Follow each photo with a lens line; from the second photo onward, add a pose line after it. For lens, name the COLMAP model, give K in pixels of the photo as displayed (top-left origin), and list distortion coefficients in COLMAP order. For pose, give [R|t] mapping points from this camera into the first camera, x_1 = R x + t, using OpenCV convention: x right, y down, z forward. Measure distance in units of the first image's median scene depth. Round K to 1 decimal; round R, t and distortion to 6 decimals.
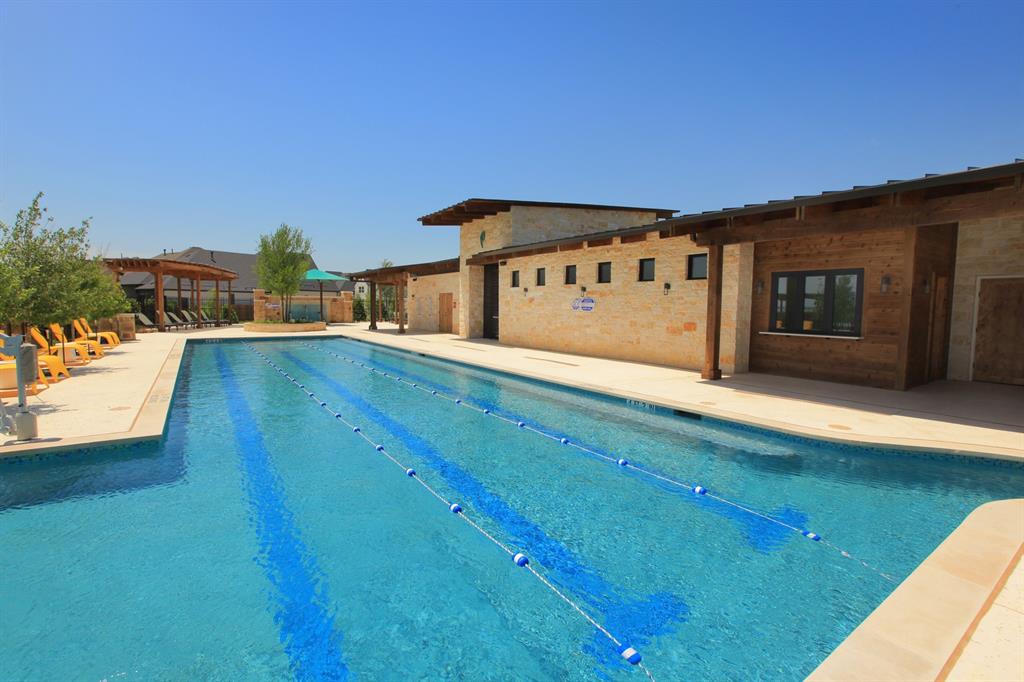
lens RADIAL K [[467.4, 0, 510.1], [0, 467.4, 337.0], [0, 0, 1]] dist [-0.027237, 0.000800]
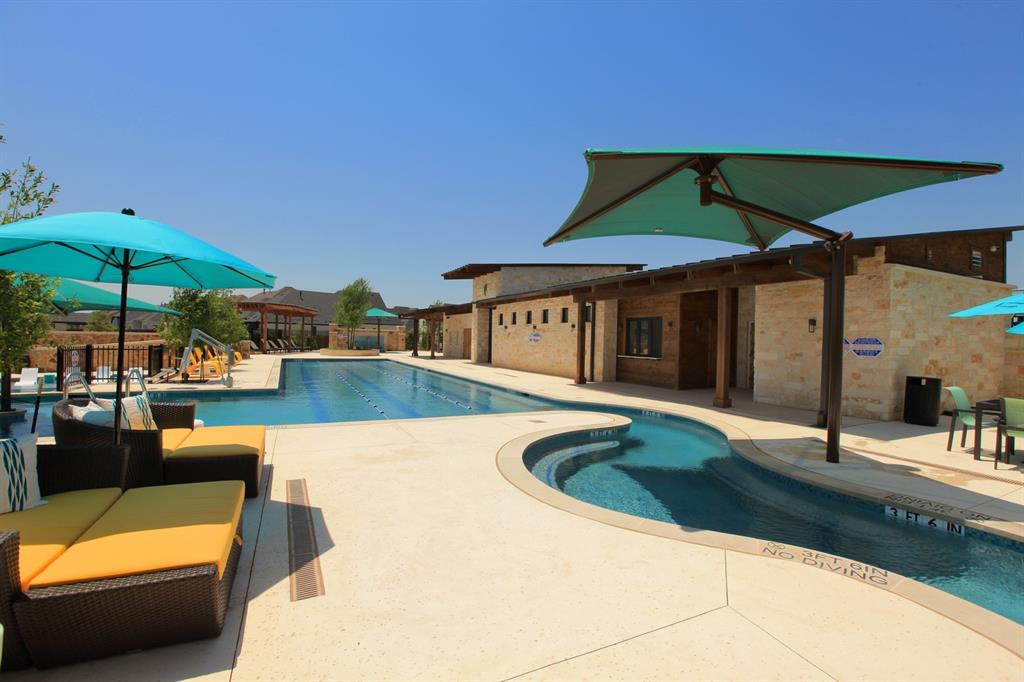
lens RADIAL K [[467.4, 0, 514.1], [0, 467.4, 347.4], [0, 0, 1]] dist [-0.027237, 0.000800]
pose [[0.990495, 0.014699, -0.136759, 0.219076], [-0.021621, 0.998552, -0.049268, 0.025773], [0.135837, 0.051757, 0.989378, -0.343580]]
